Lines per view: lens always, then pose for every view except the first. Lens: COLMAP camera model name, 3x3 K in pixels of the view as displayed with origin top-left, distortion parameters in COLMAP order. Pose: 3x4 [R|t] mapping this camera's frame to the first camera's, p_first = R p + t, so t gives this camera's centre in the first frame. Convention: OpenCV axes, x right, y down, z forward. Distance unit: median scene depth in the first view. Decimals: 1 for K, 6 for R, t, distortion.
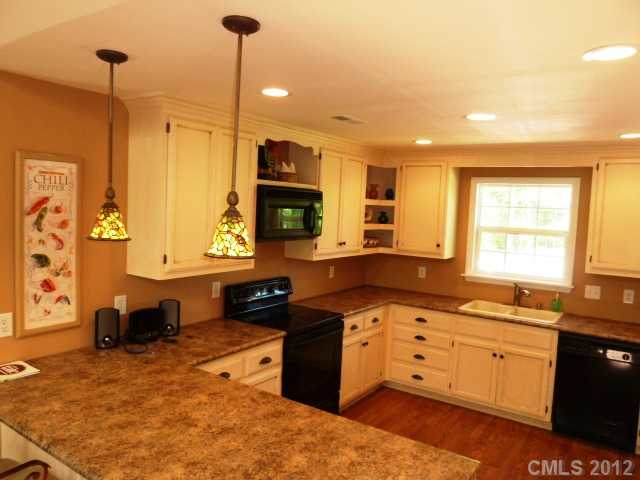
lens RADIAL K [[480.2, 0, 320.0], [0, 480.2, 240.0], [0, 0, 1]] dist [-0.033855, 0.001469]
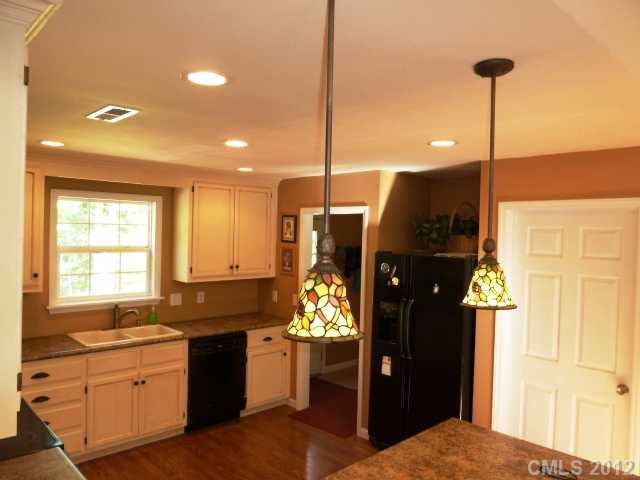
lens RADIAL K [[480.2, 0, 320.0], [0, 480.2, 240.0], [0, 0, 1]] dist [-0.033855, 0.001469]
pose [[0.207501, -0.053549, 0.976768, -0.458313], [0.054797, 0.997569, 0.043048, -0.060757], [-0.976699, 0.044591, 0.209931, 0.437395]]
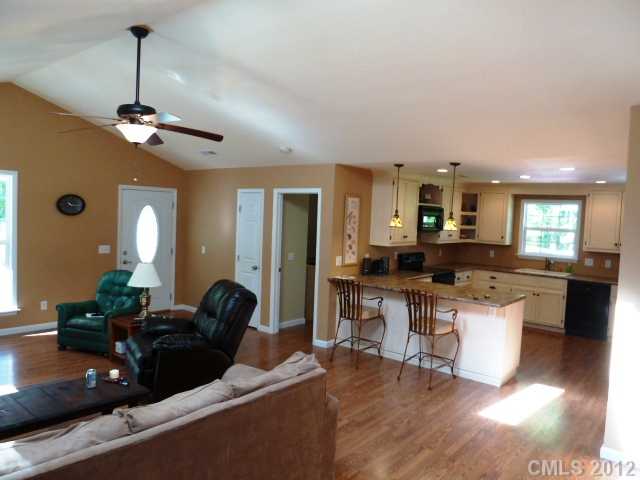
lens RADIAL K [[480.2, 0, 320.0], [0, 480.2, 240.0], [0, 0, 1]] dist [-0.033855, 0.001469]
pose [[0.996006, 0.005342, -0.089126, -0.311901], [-0.006877, 0.999833, -0.016922, 0.064073], [0.089021, 0.017468, 0.995877, -0.960059]]
